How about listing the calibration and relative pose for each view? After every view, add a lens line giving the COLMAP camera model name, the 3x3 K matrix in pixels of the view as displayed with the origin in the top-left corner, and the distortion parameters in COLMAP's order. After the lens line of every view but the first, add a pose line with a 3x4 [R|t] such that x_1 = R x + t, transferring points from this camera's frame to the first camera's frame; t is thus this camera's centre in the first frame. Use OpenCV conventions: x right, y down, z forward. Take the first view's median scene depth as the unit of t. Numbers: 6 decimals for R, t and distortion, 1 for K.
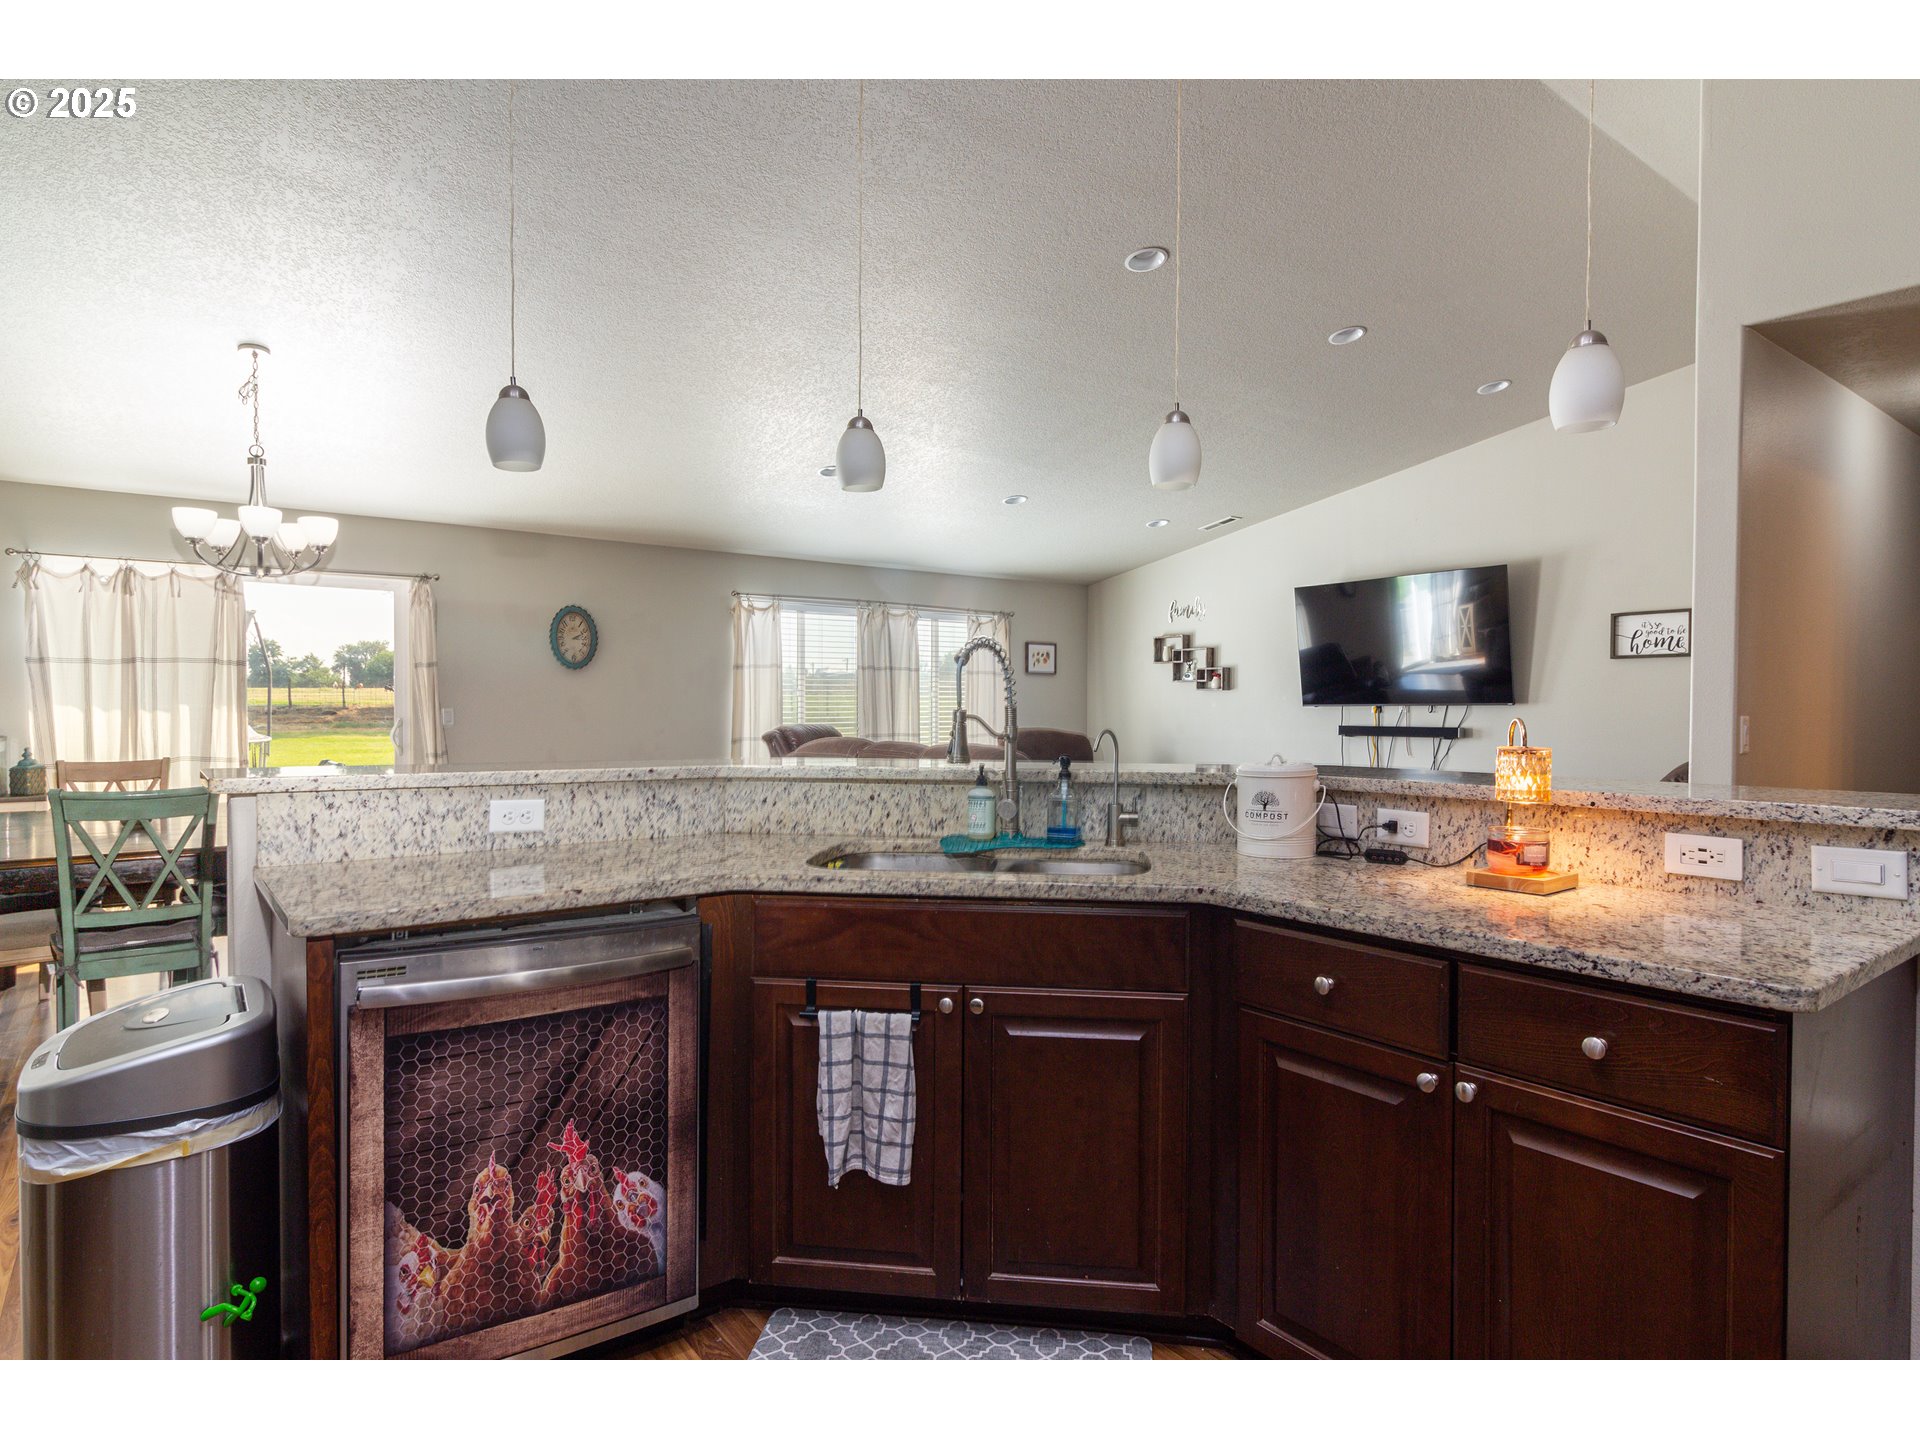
lens RADIAL K [[1059.2, 0, 977.5], [0, 1059.2, 730.0], [0, 0, 1]] dist [0.004969, 0.000681]
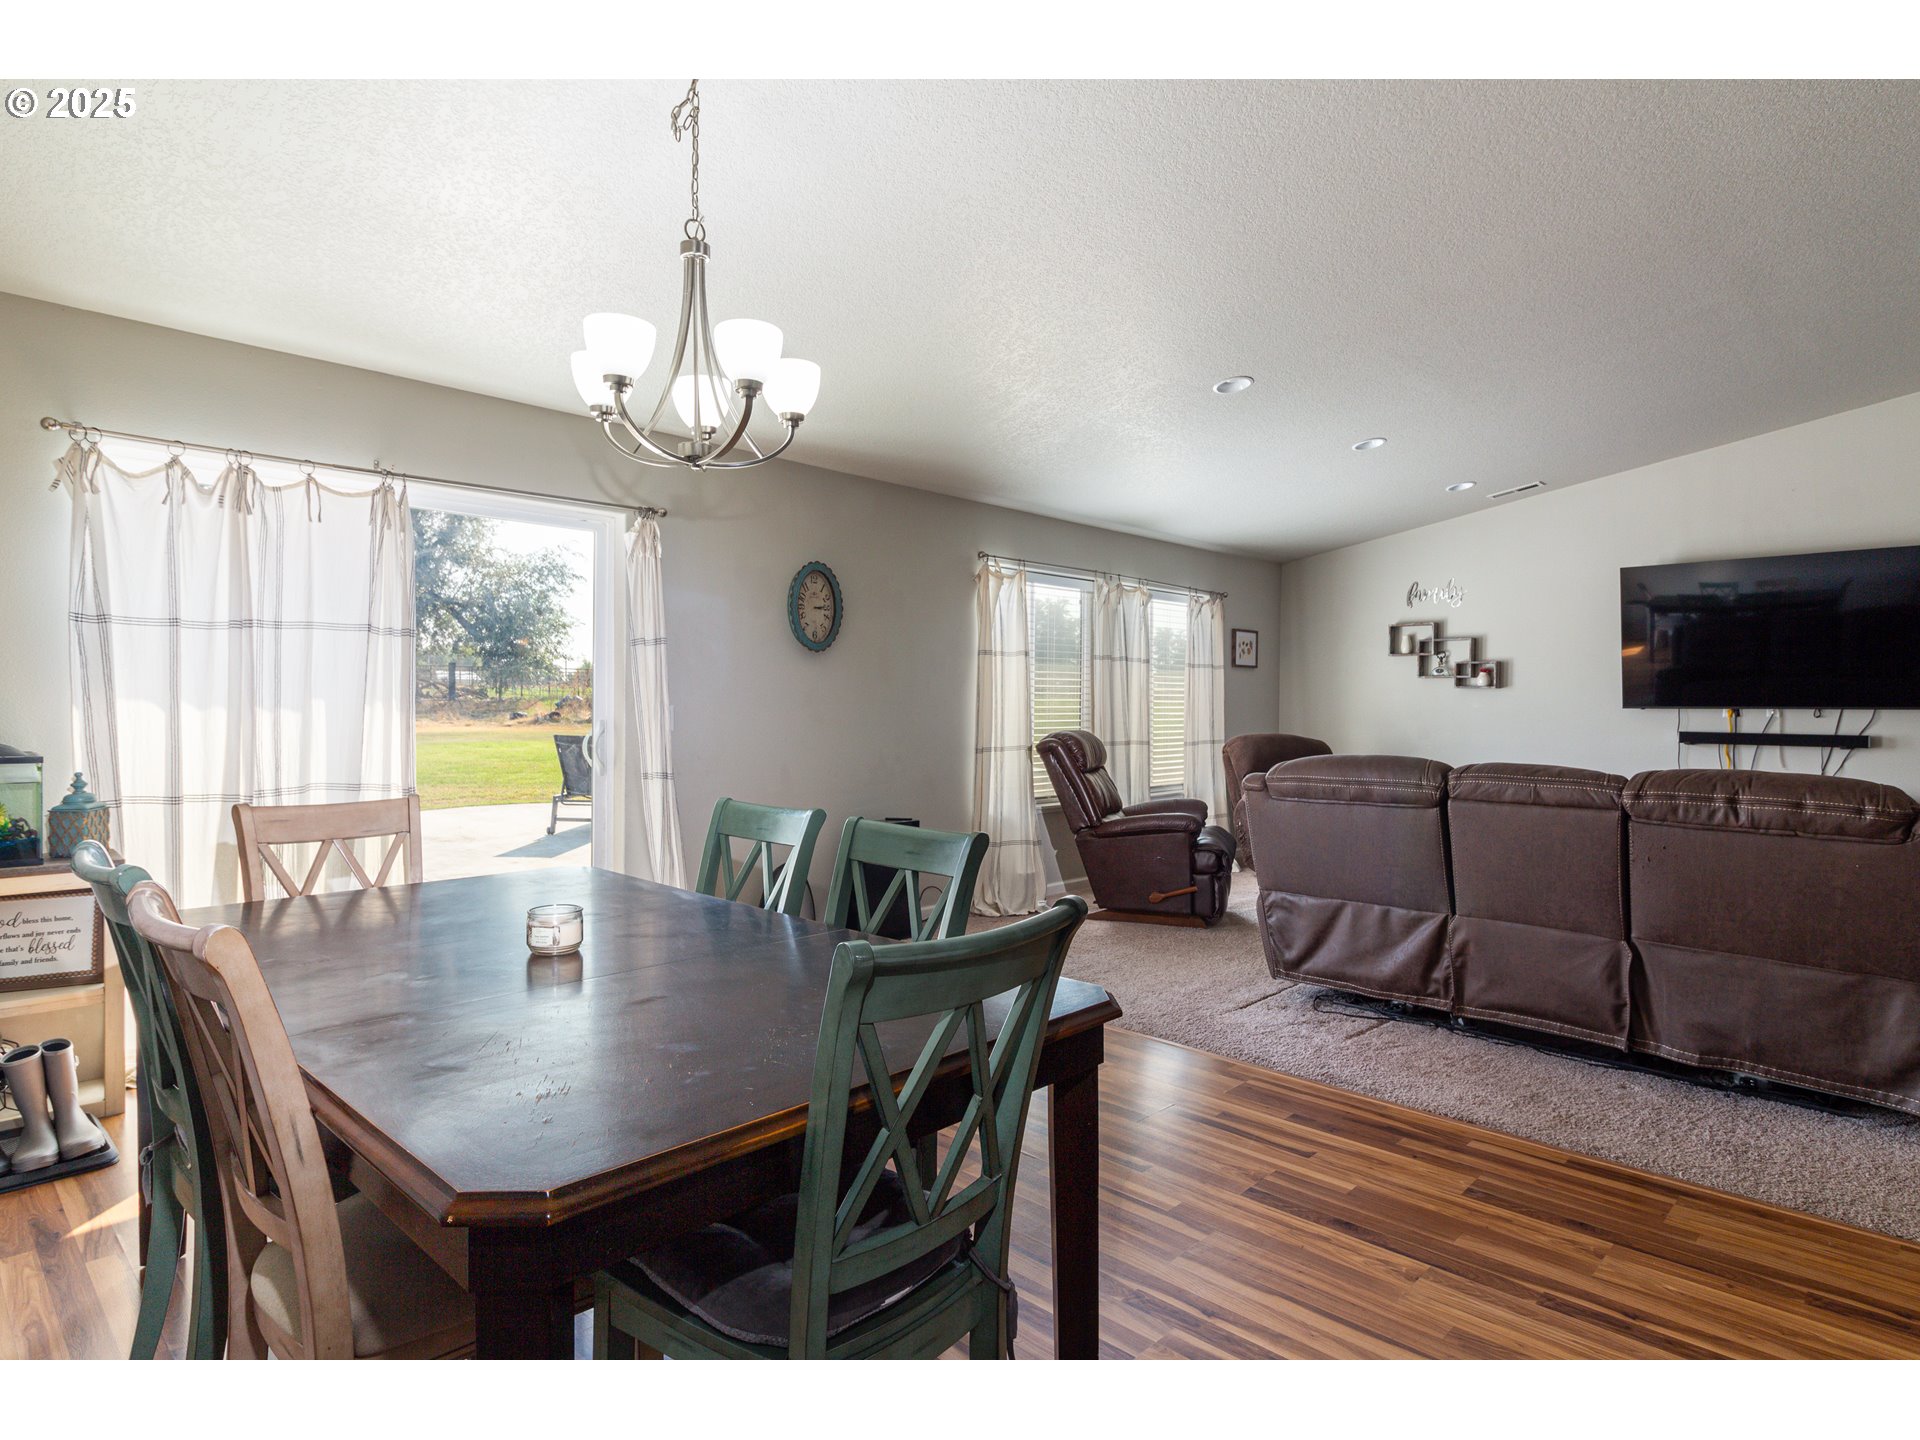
lens RADIAL K [[1055.8, 0, 960.0], [0, 1055.8, 720.0], [0, 0, 1]] dist [0.000636, 0.000437]
pose [[0.988827, 0.003846, 0.149015, -0.367810], [-0.003063, 0.999980, -0.005484, -0.007580], [-0.149033, 0.004967, 0.988820, 0.270437]]
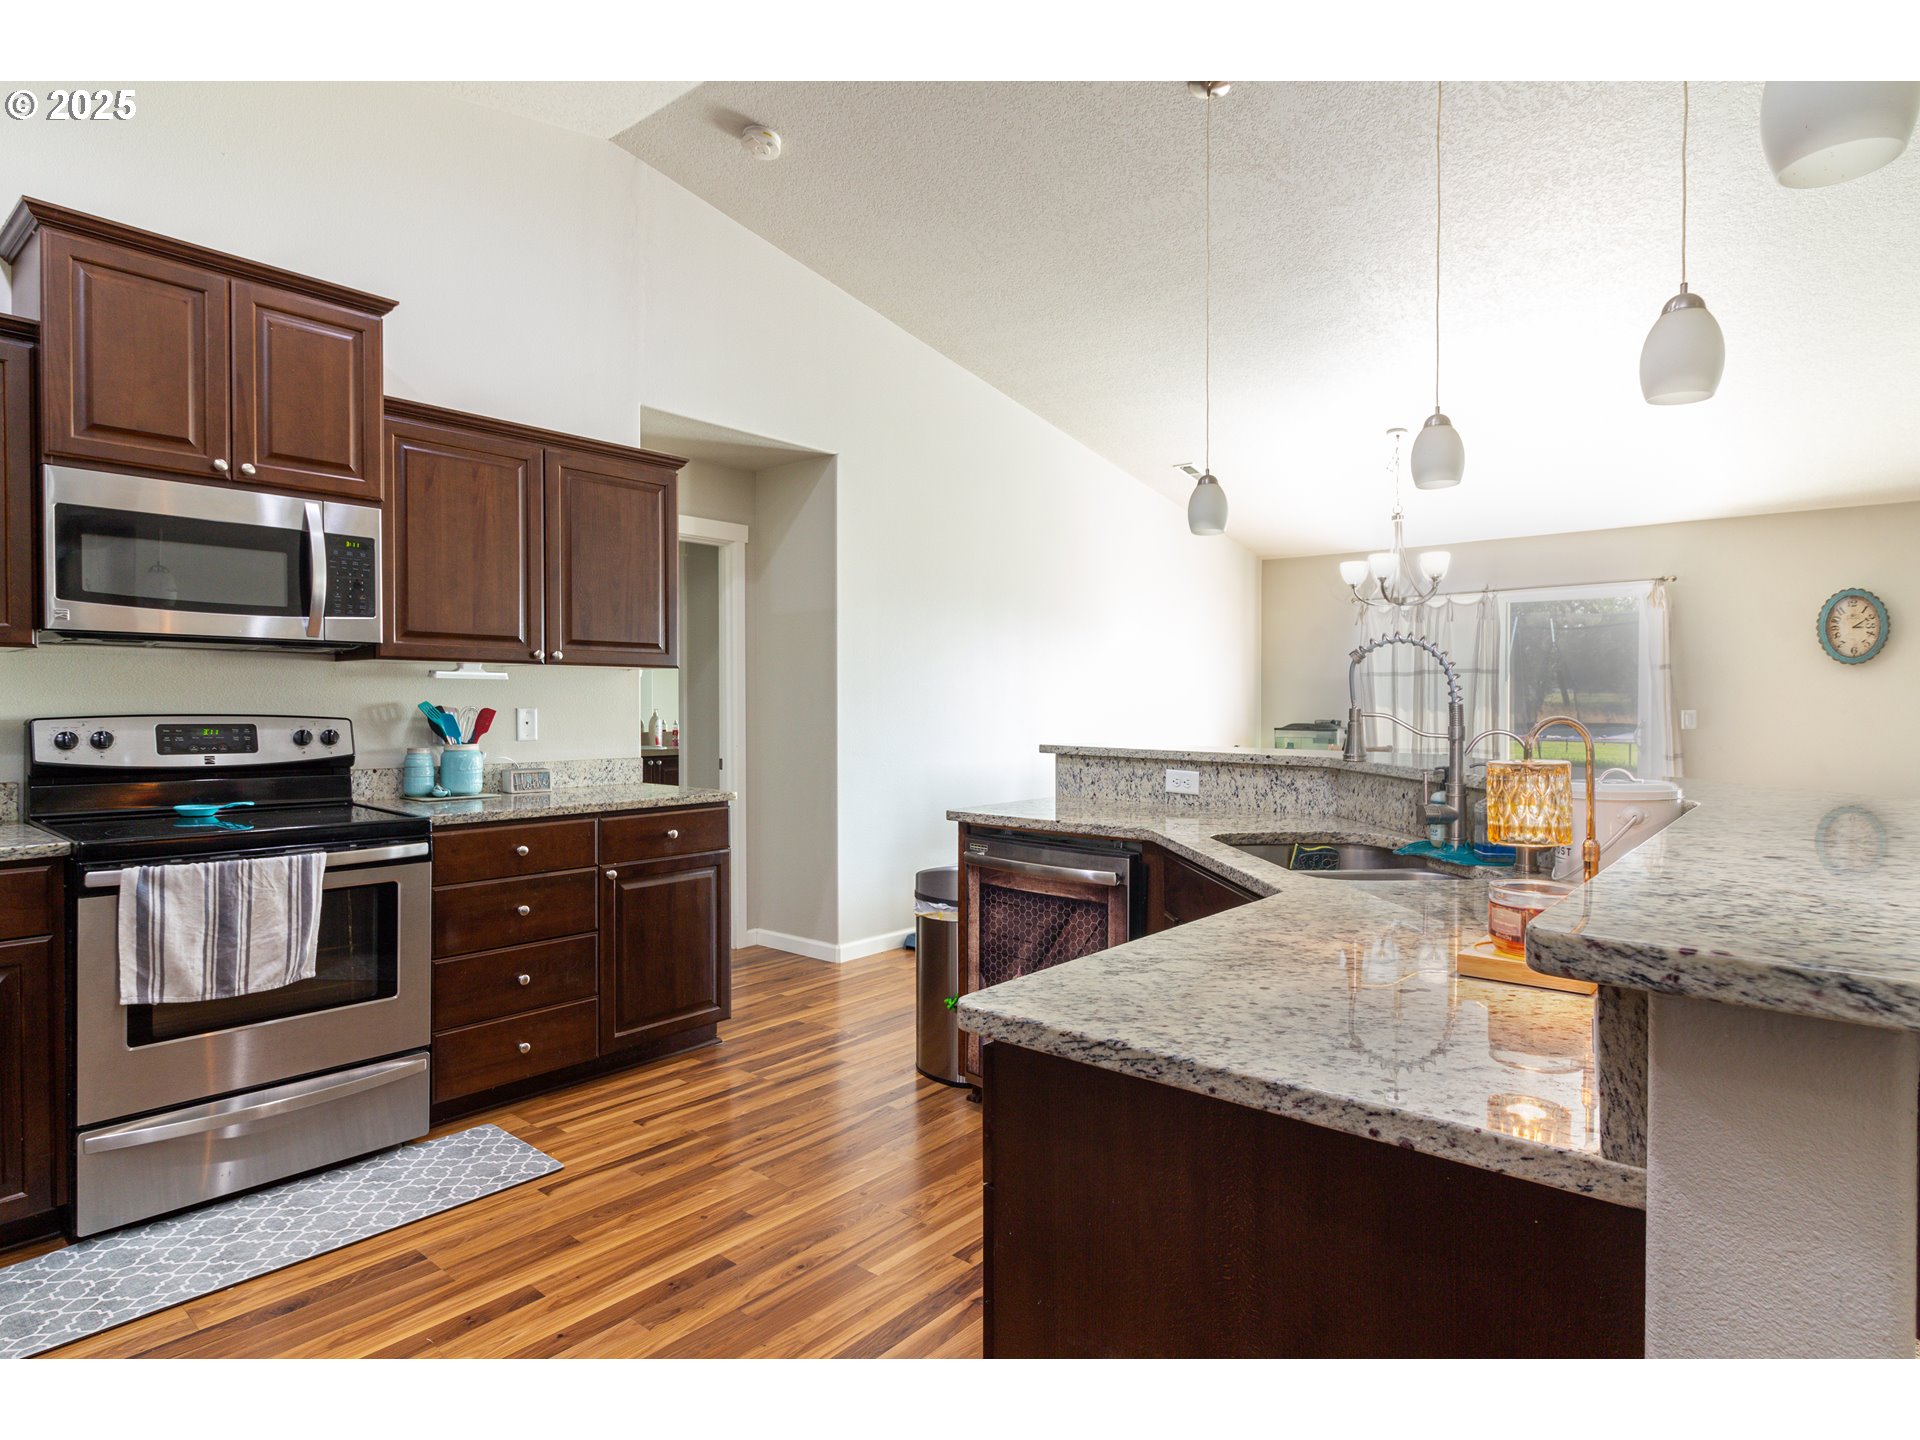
lens RADIAL K [[1055.8, 0, 960.0], [0, 1055.8, 720.0], [0, 0, 1]] dist [0.000636, 0.000437]
pose [[0.205510, 0.011996, -0.978581, 0.276470], [-0.024849, 0.999666, 0.007036, -0.001498], [0.978339, 0.022871, 0.205740, 0.129516]]
